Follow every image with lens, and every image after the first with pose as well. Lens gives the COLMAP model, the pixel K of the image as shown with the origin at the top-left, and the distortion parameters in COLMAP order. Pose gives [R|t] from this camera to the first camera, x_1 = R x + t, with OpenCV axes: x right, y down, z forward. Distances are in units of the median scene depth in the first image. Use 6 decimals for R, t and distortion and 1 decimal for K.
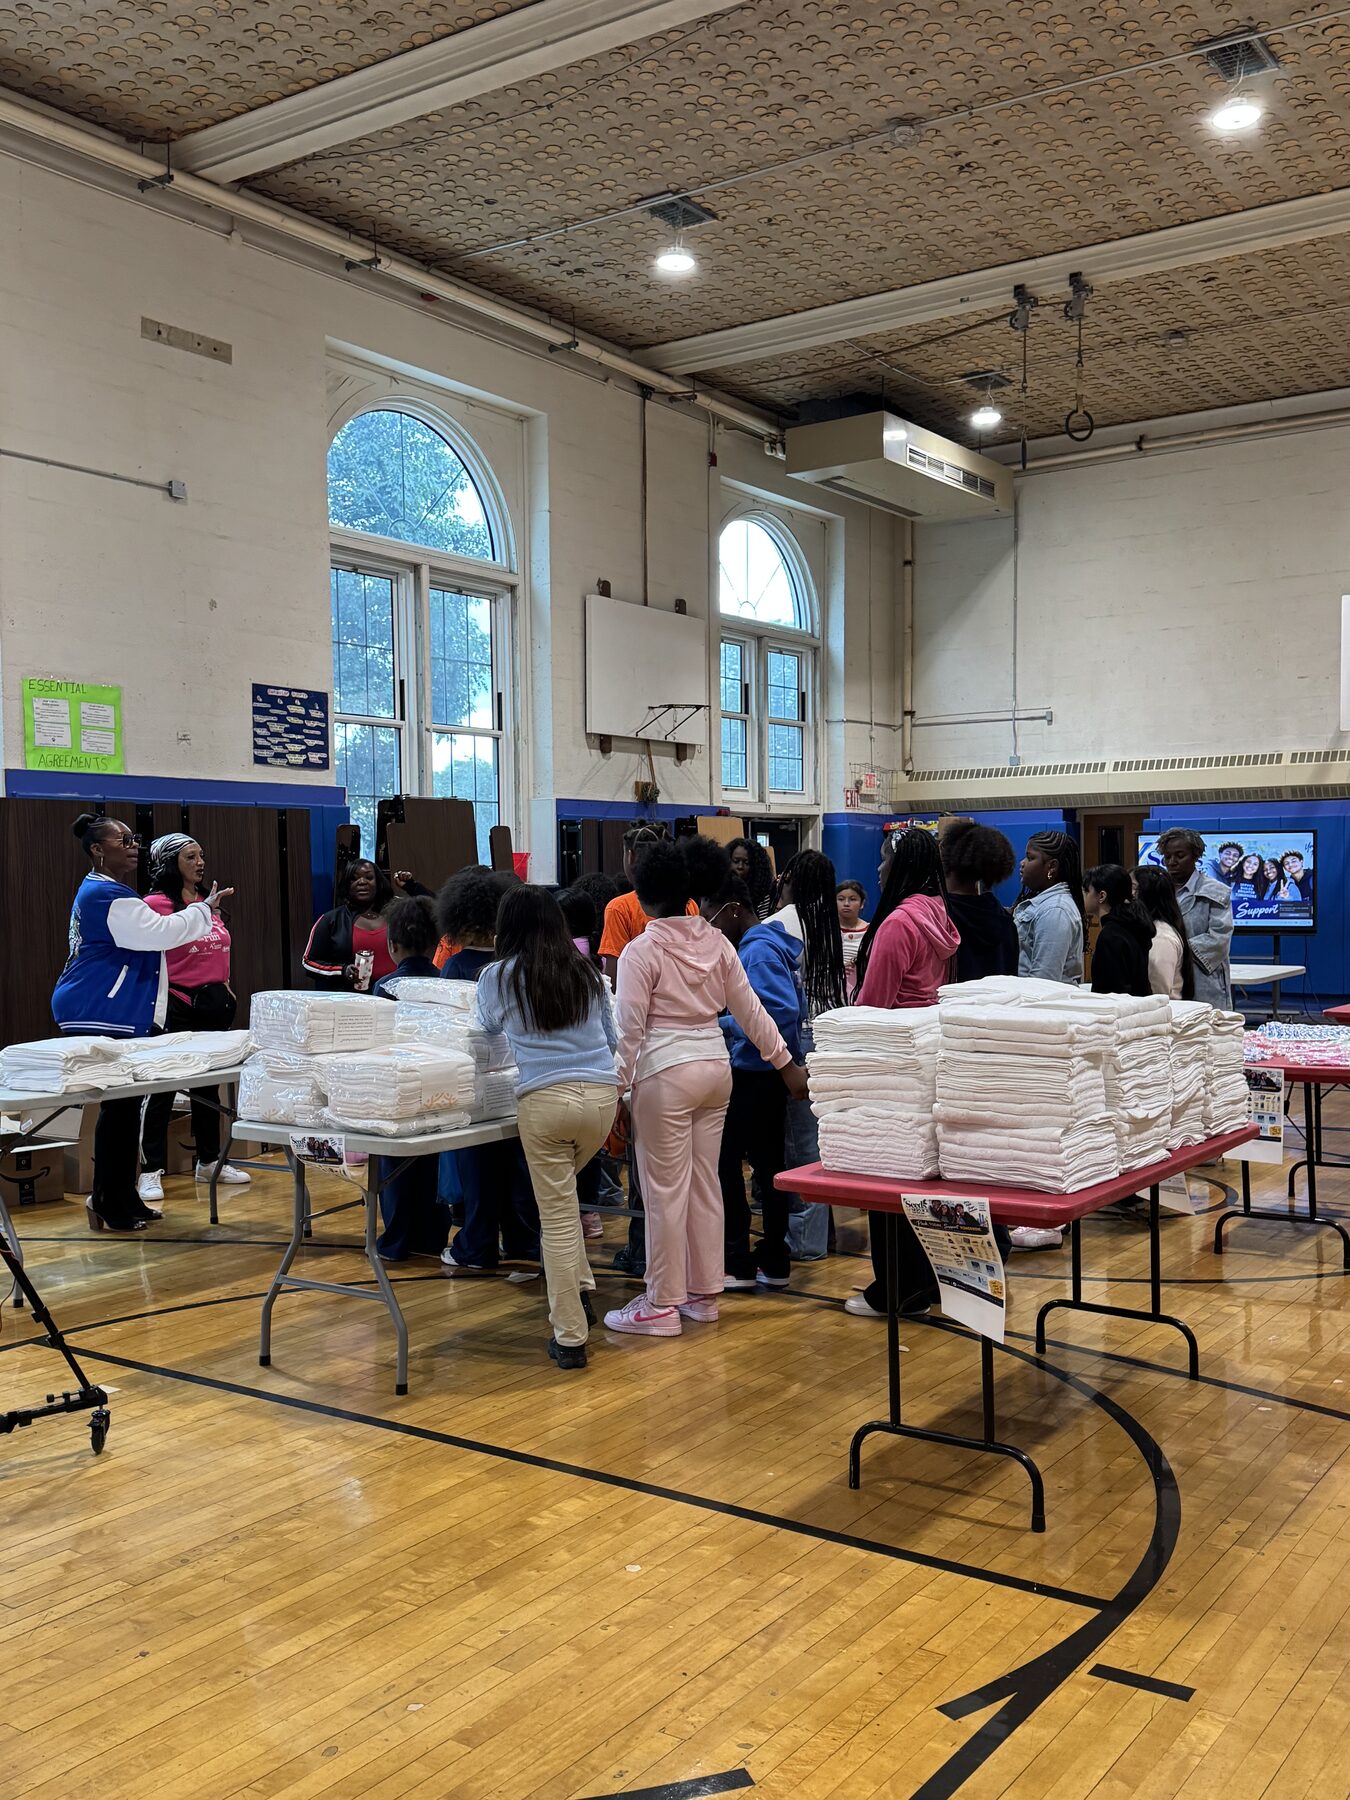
lens RADIAL K [[1682.2, 0, 663.4], [0, 1682.2, 902.0], [0, 0, 1]] dist [0.017950, 0.000000]
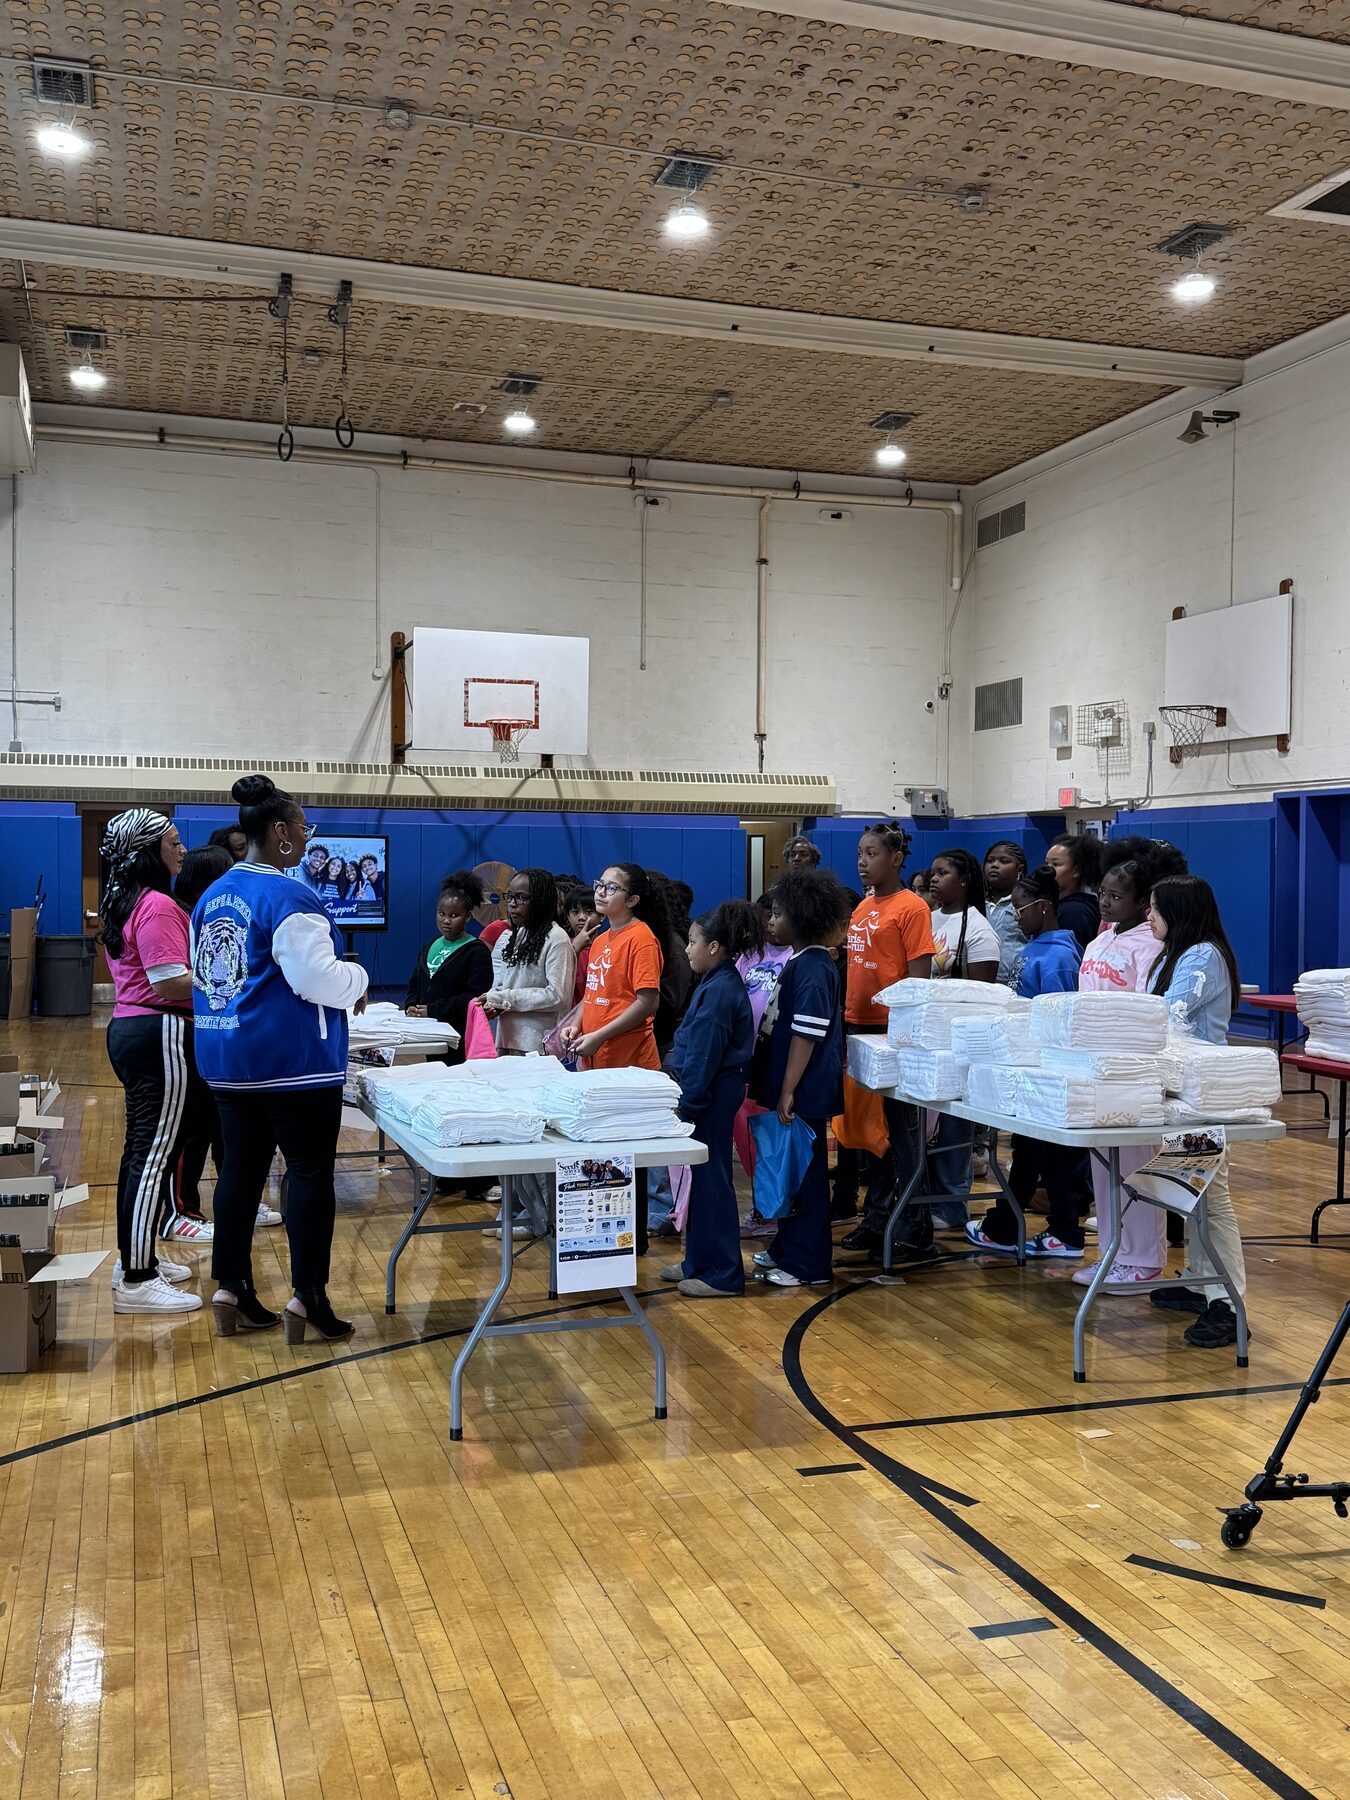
lens RADIAL K [[1682.2, 0, 685.9], [0, 1682.2, 891.1], [0, 0, 1]] dist [0.017950, 0.000000]
pose [[0.612682, 0.005259, 0.790312, -0.352367], [-0.000286, 0.999979, -0.006433, -0.000069], [-0.790330, 0.003716, 0.612671, 0.180323]]
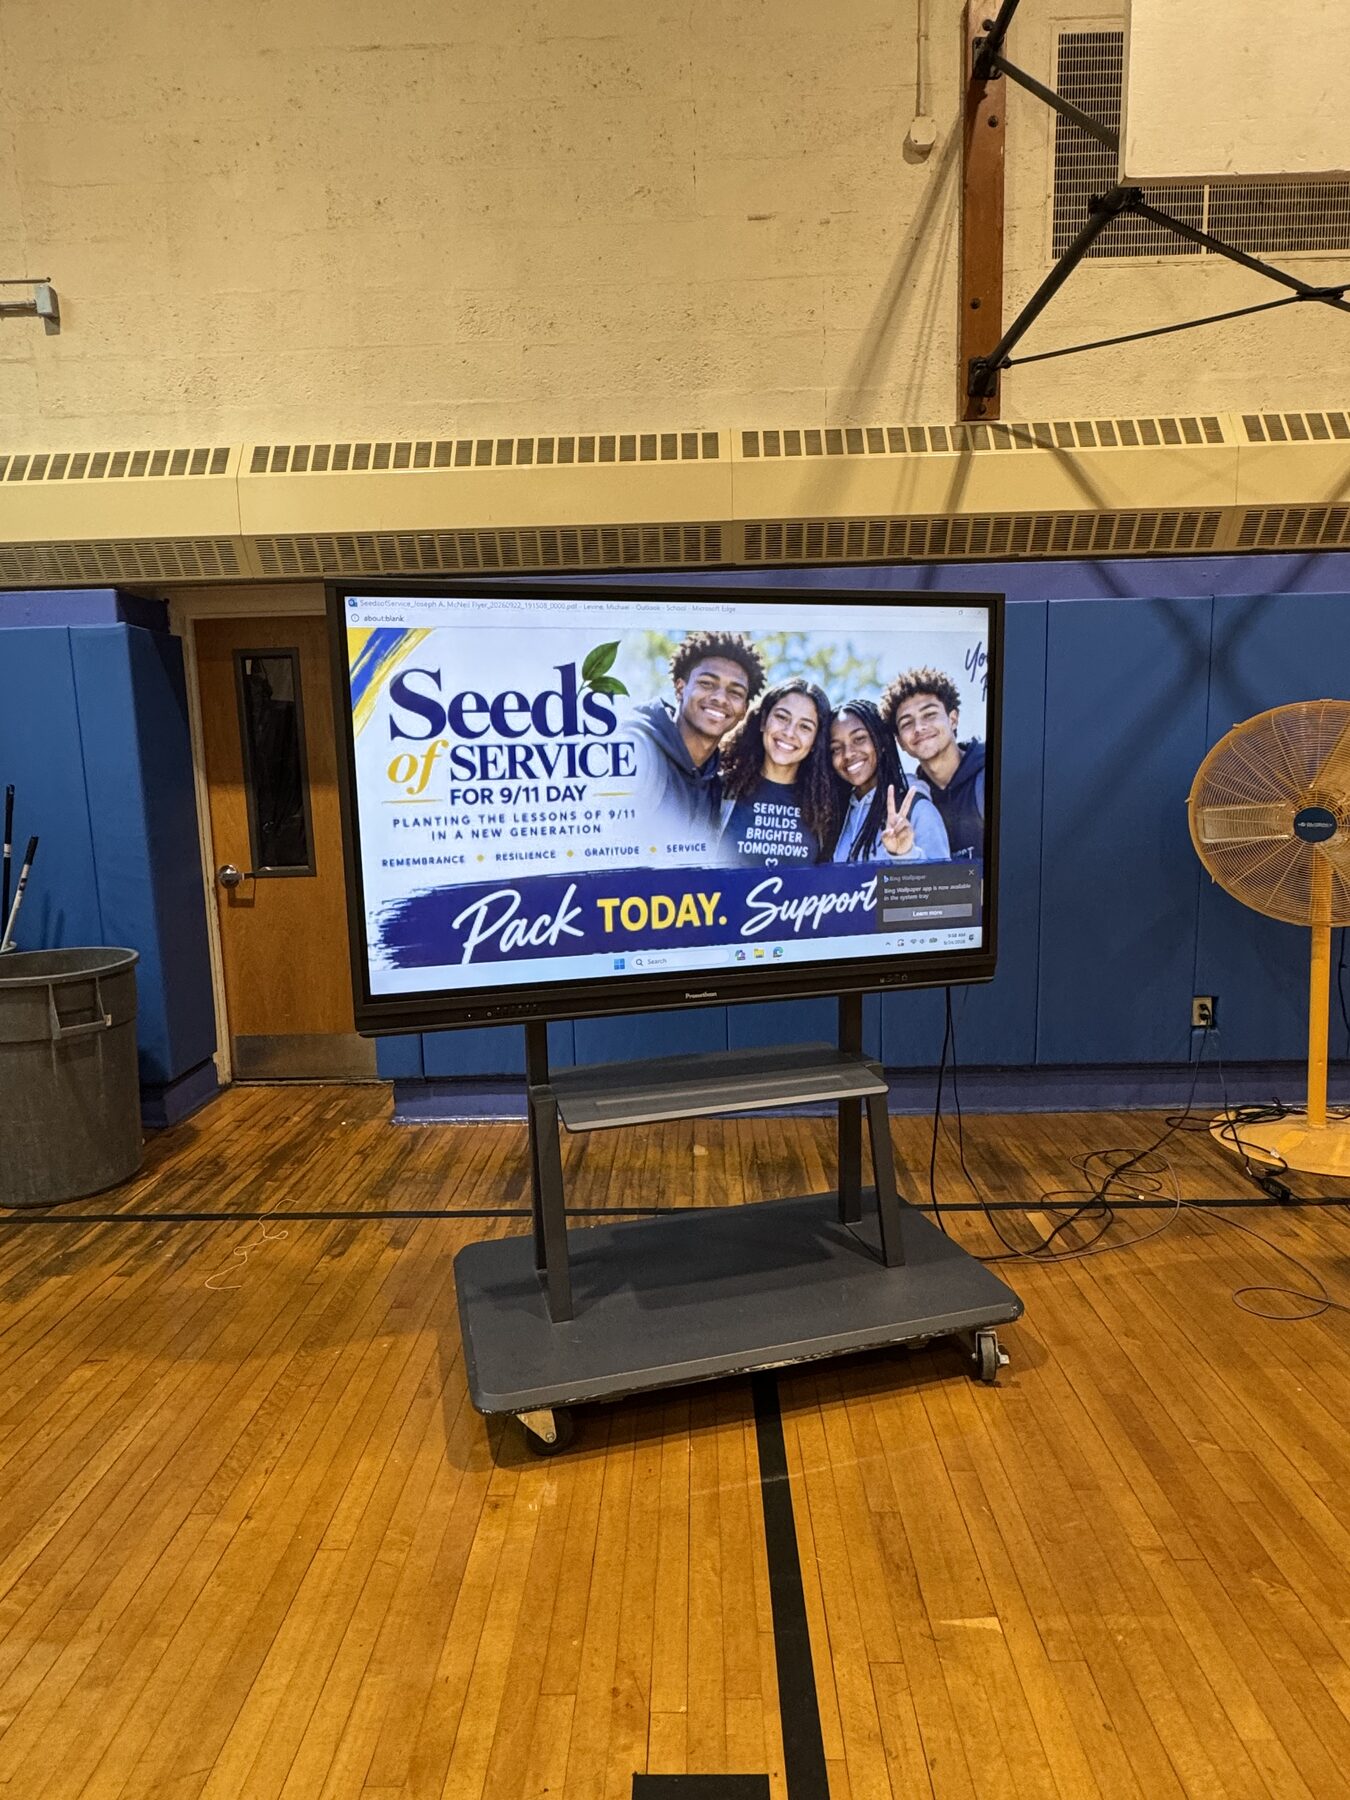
lens RADIAL K [[1062.9, 0, 672.5], [0, 1062.9, 915.5], [0, 0, 1]] dist [0.018724, 0.002043]
pose [[0.838184, -0.089282, 0.538031, 0.245608], [0.023890, 0.991573, 0.127326, -0.014982], [-0.544865, -0.093869, 0.833253, 0.876710]]
